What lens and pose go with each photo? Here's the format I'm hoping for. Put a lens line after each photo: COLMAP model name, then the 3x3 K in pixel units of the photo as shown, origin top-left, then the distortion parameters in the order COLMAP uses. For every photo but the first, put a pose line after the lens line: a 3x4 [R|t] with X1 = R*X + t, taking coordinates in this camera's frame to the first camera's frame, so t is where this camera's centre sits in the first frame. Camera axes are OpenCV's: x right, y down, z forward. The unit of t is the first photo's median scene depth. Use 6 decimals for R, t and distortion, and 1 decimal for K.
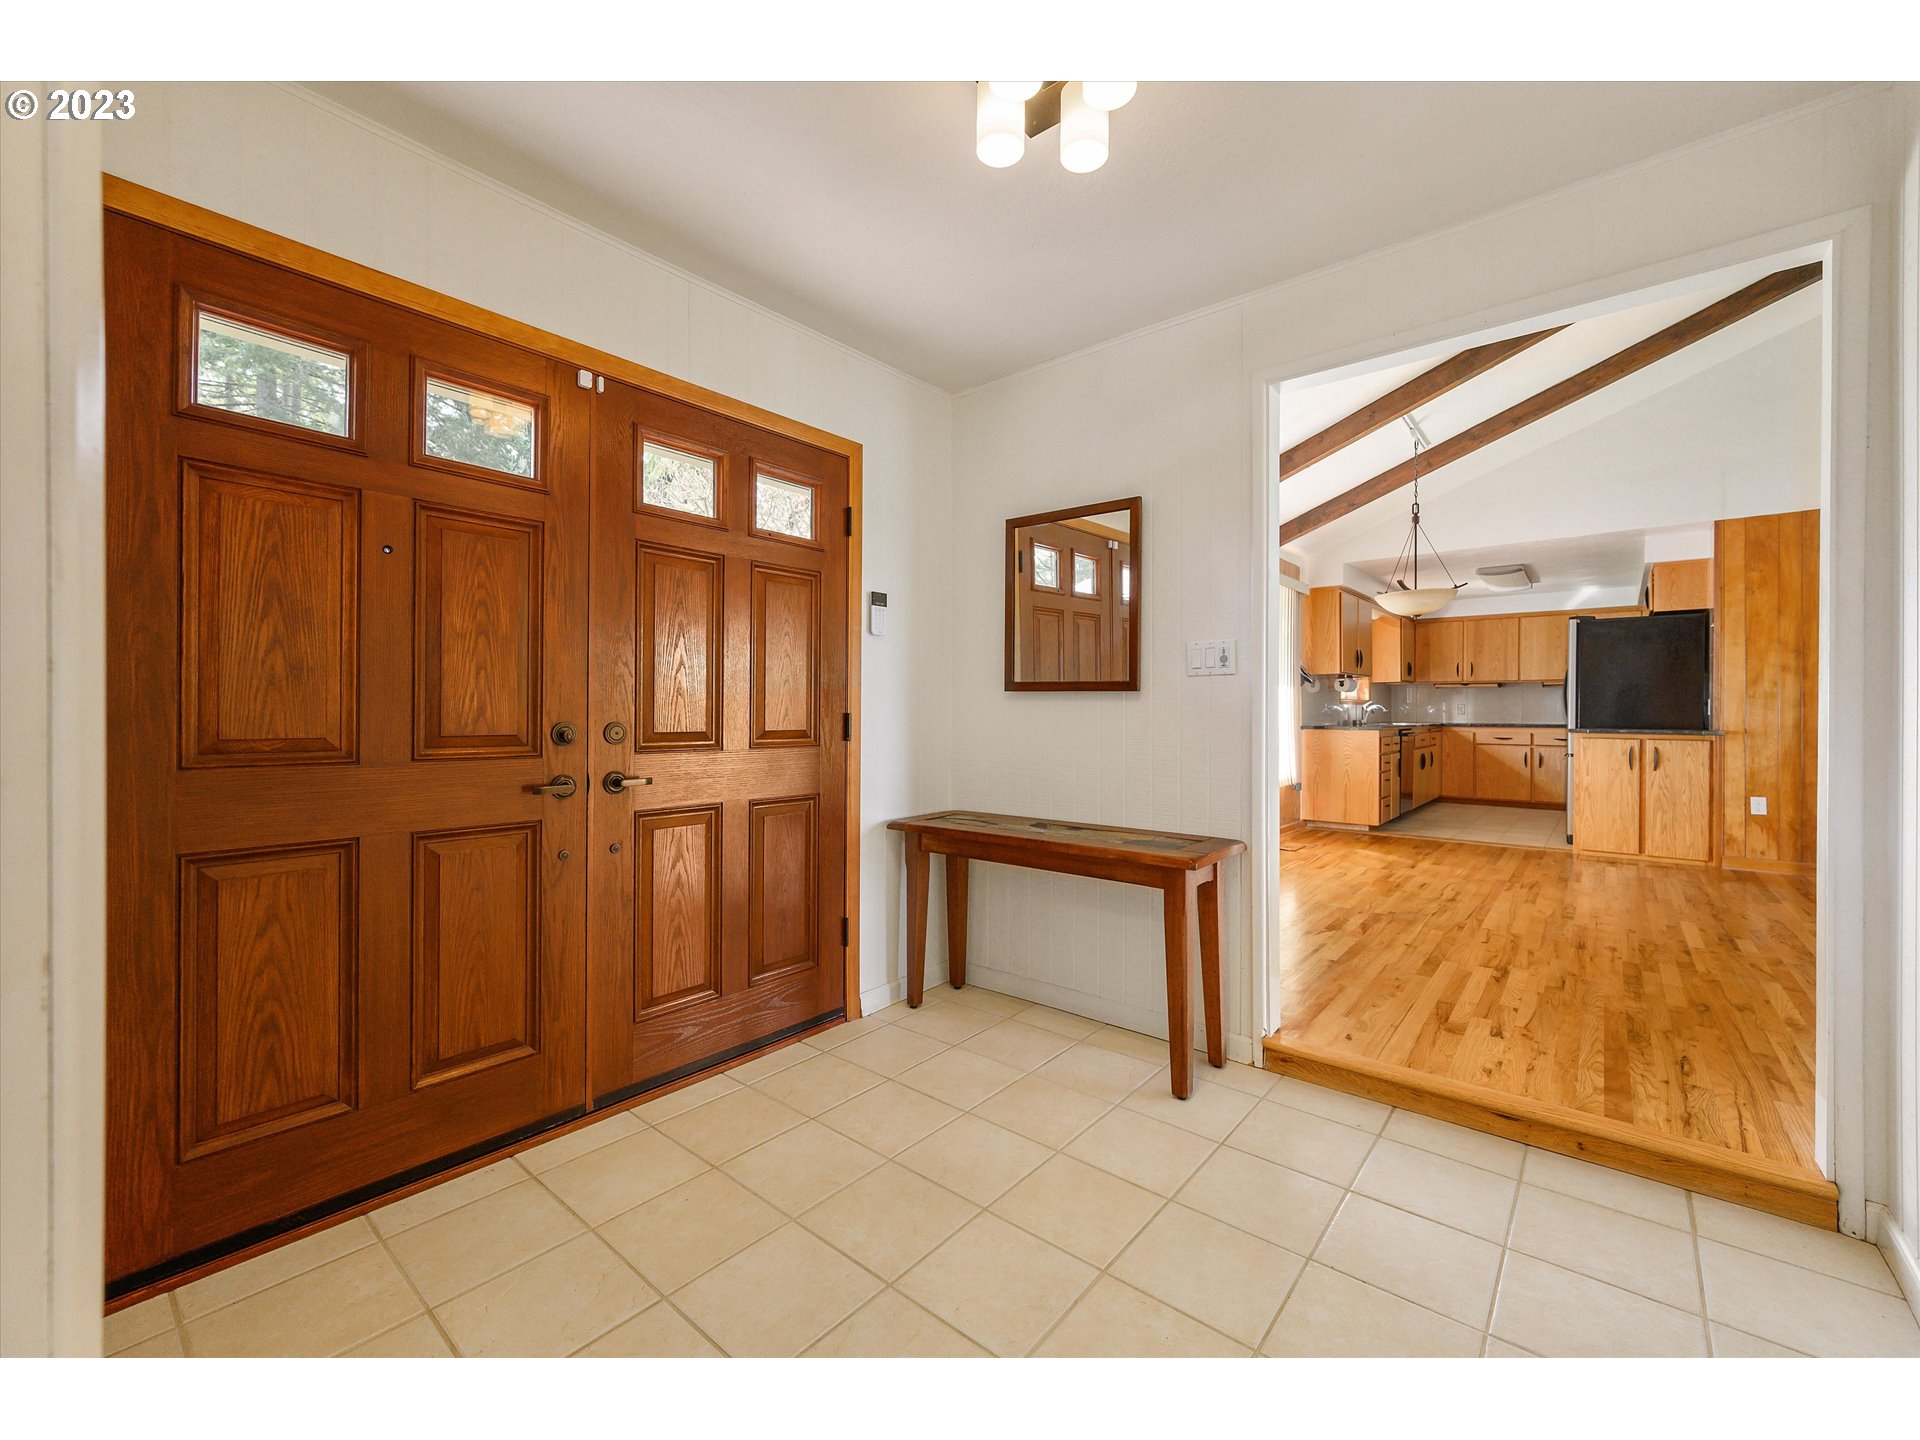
lens RADIAL K [[786.4, 0, 955.0], [0, 786.4, 714.4], [0, 0, 1]] dist [0.000141, -0.000166]
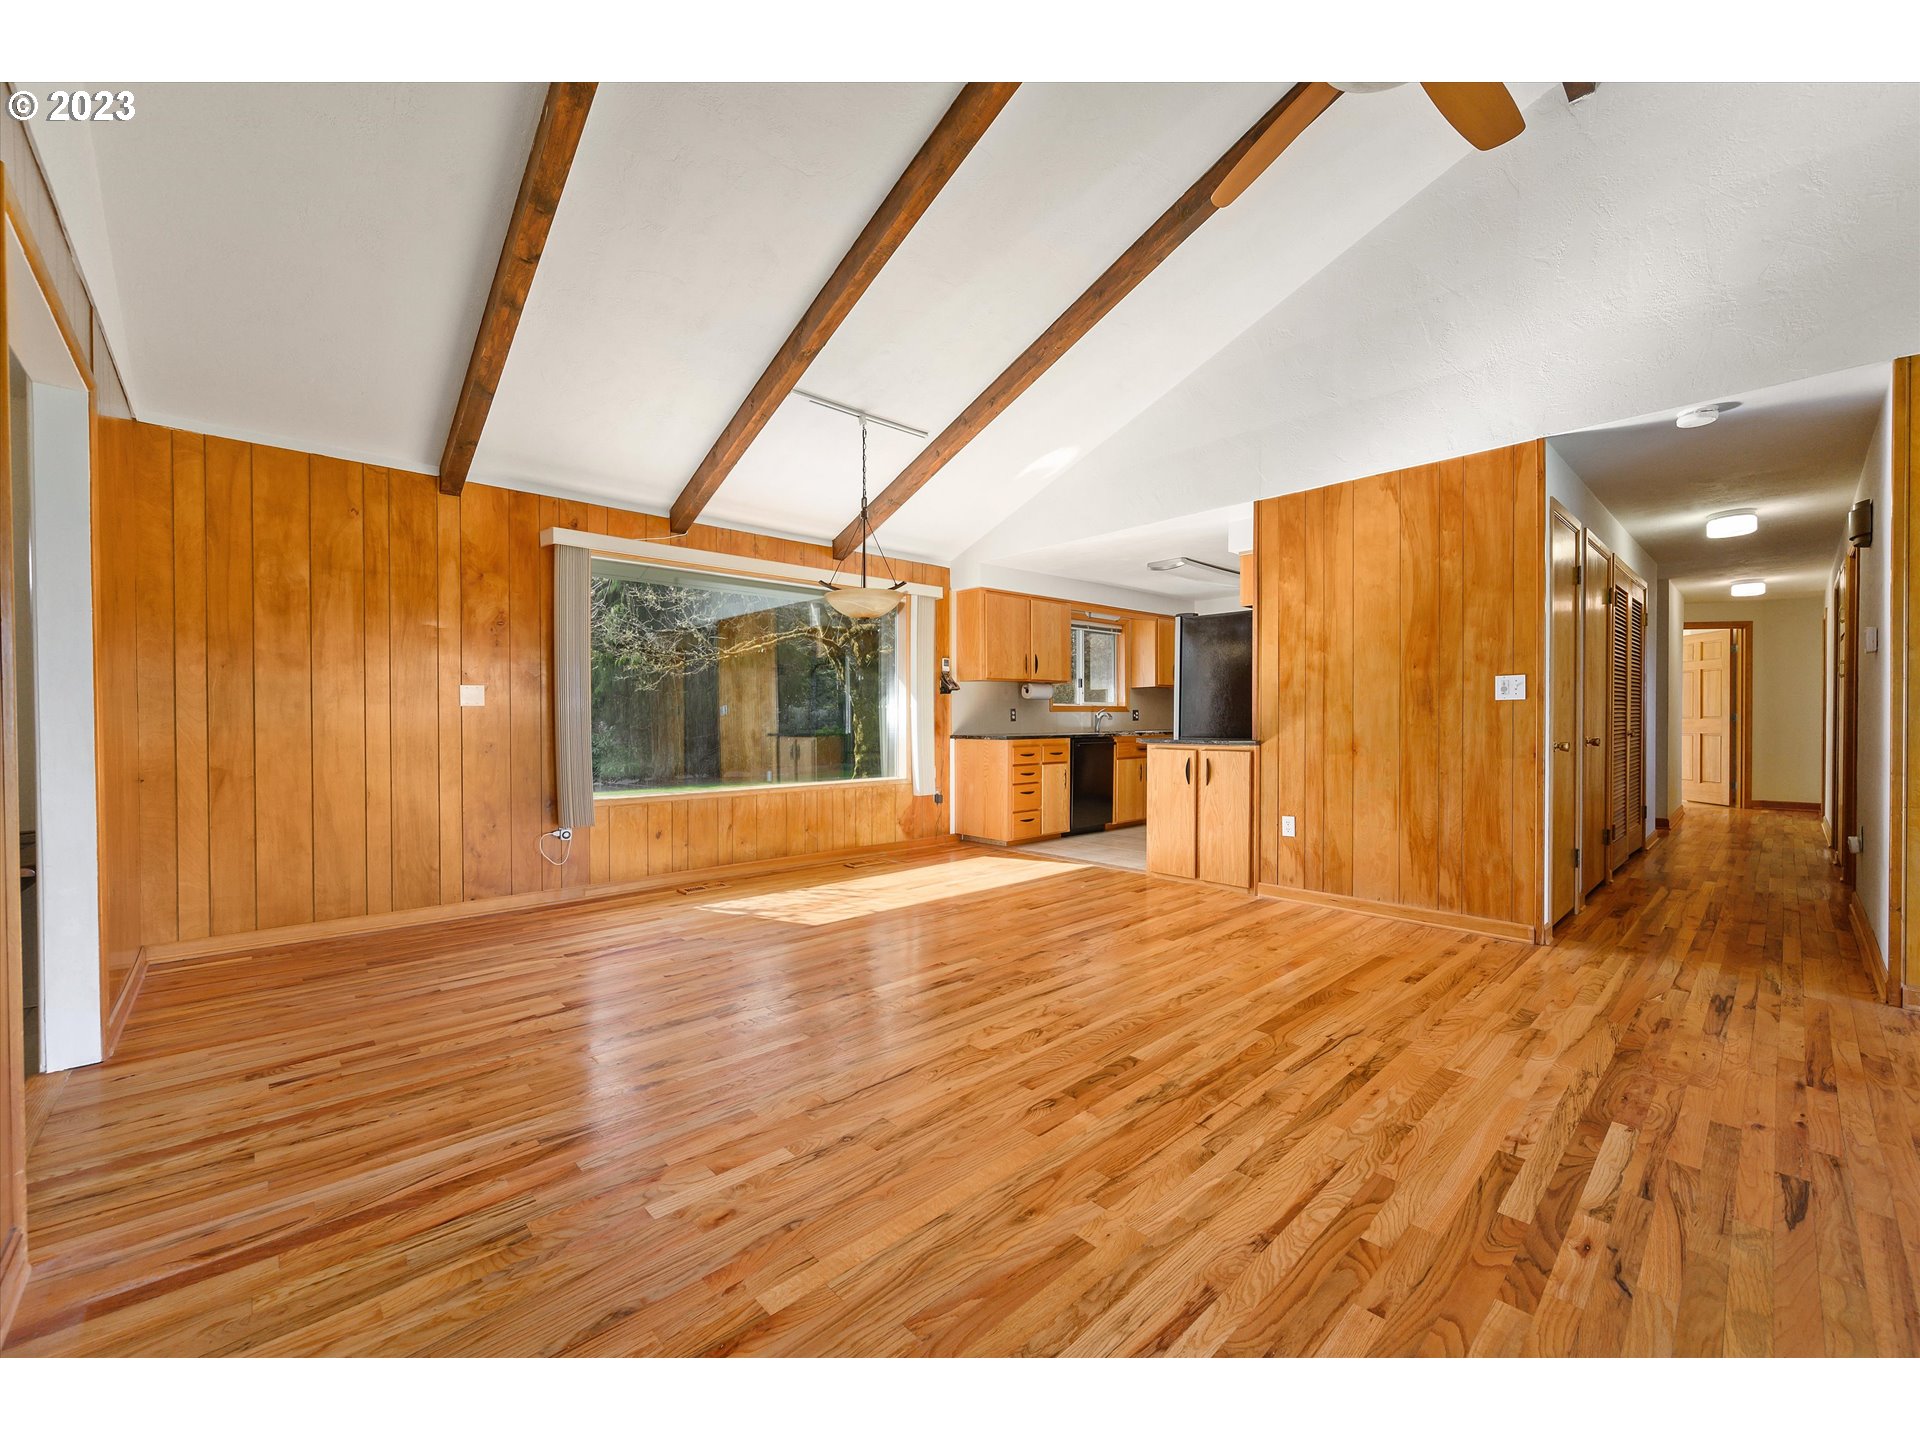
lens RADIAL K [[764.8, 0, 960.0], [0, 764.8, 720.0], [0, 0, 1]] dist [-0.002046, -0.000316]
pose [[0.991134, -0.008115, -0.132621, 0.447864], [0.007700, 0.999964, -0.003641, -0.000492], [0.132646, 0.002587, 0.991160, 0.065338]]
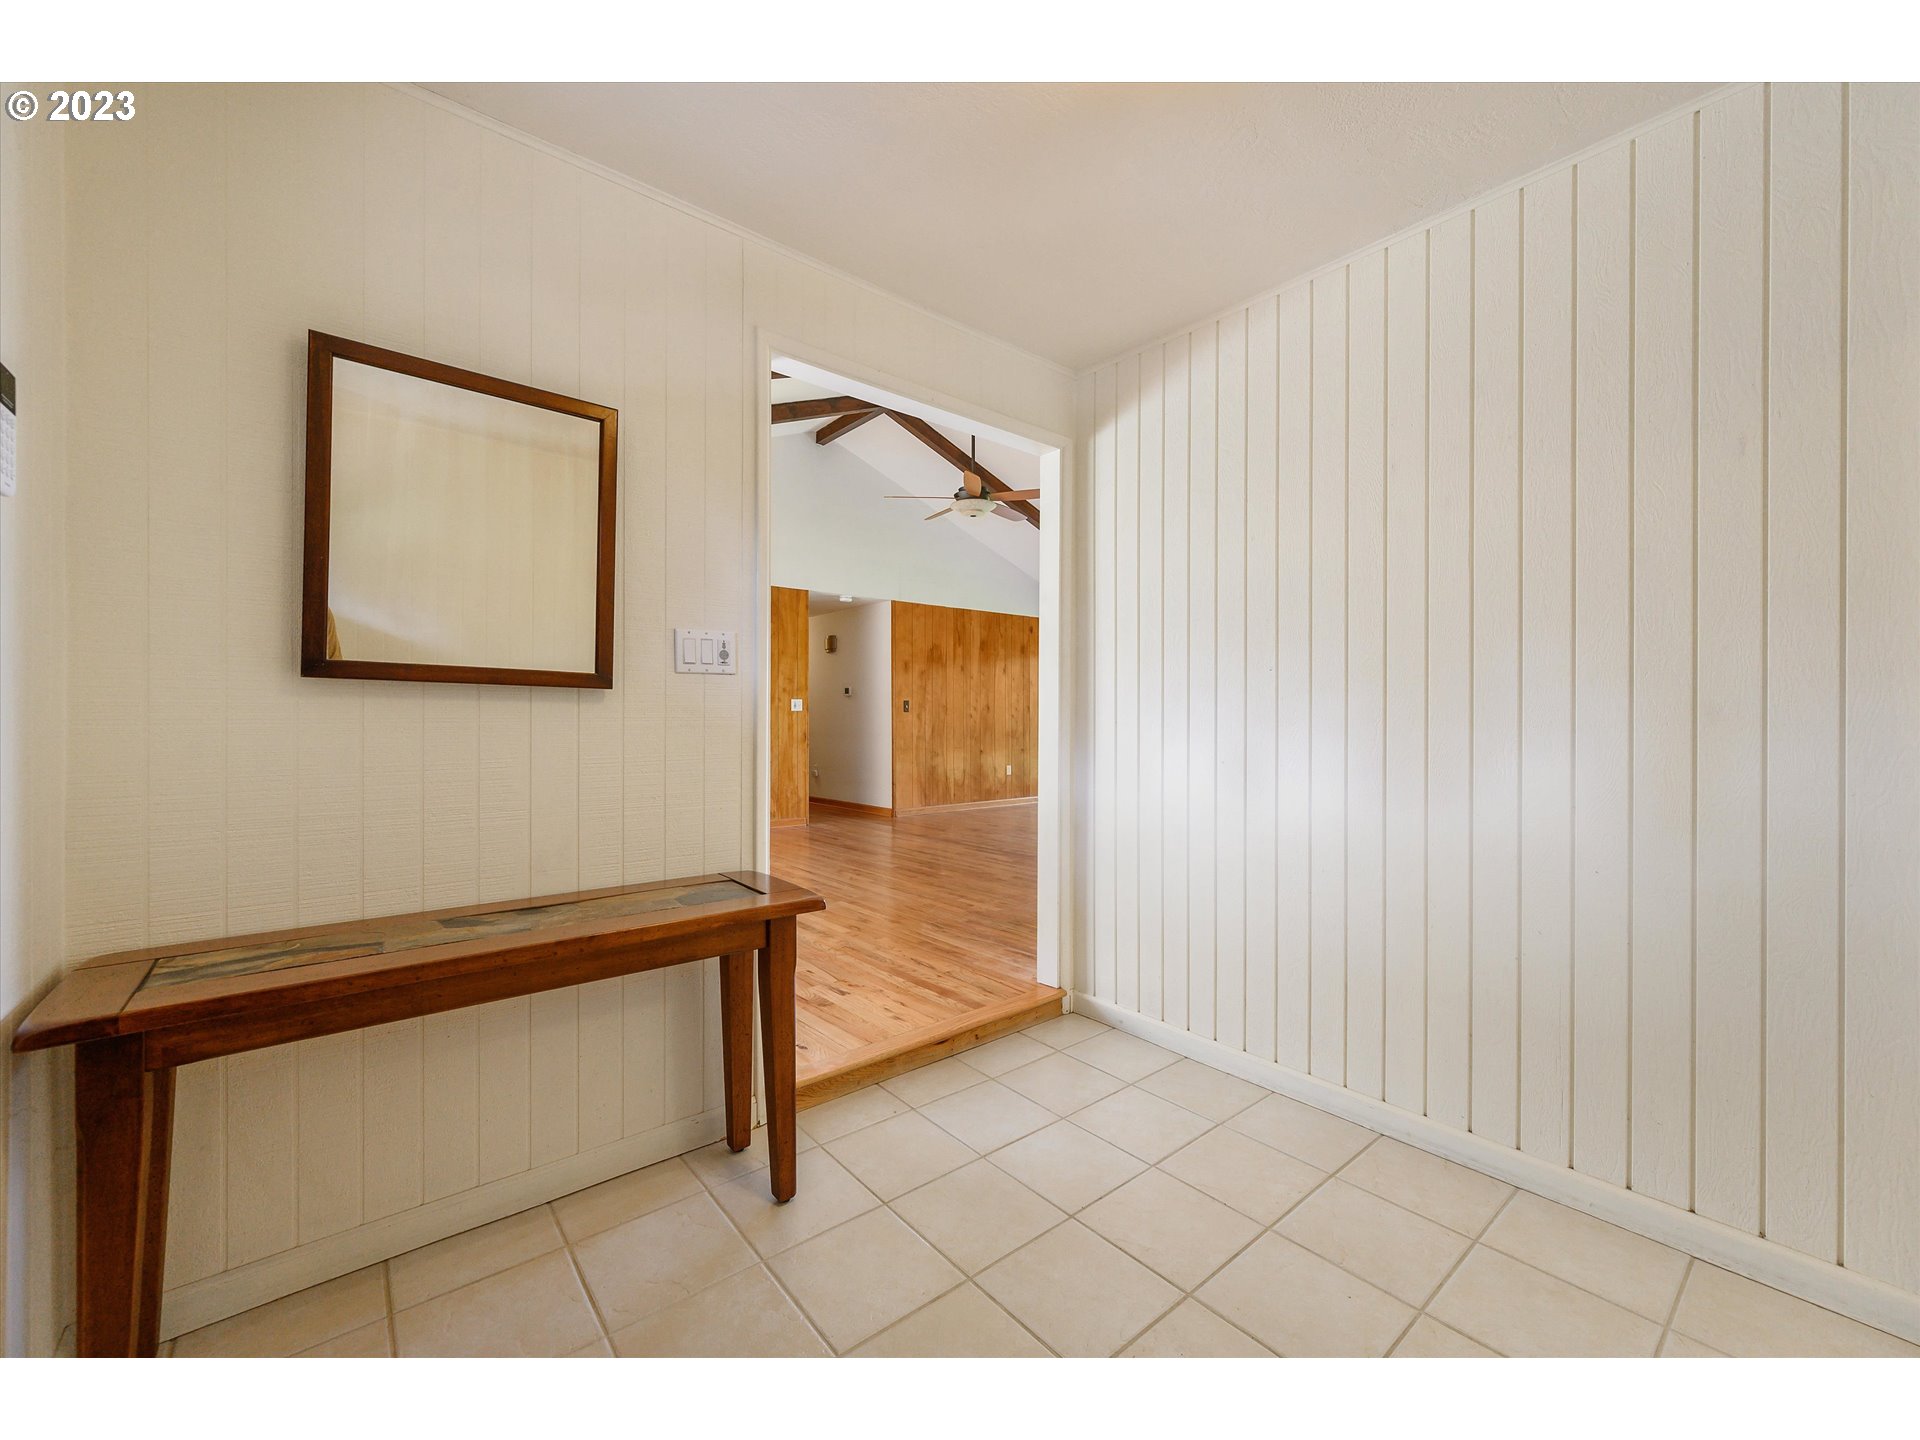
lens RADIAL K [[764.8, 0, 960.0], [0, 764.8, 720.0], [0, 0, 1]] dist [-0.002046, -0.000316]
pose [[0.180597, -0.001383, 0.983556, -0.114632], [0.002918, 0.999995, 0.000870, -0.000628], [-0.983553, 0.002713, 0.180600, 0.175120]]
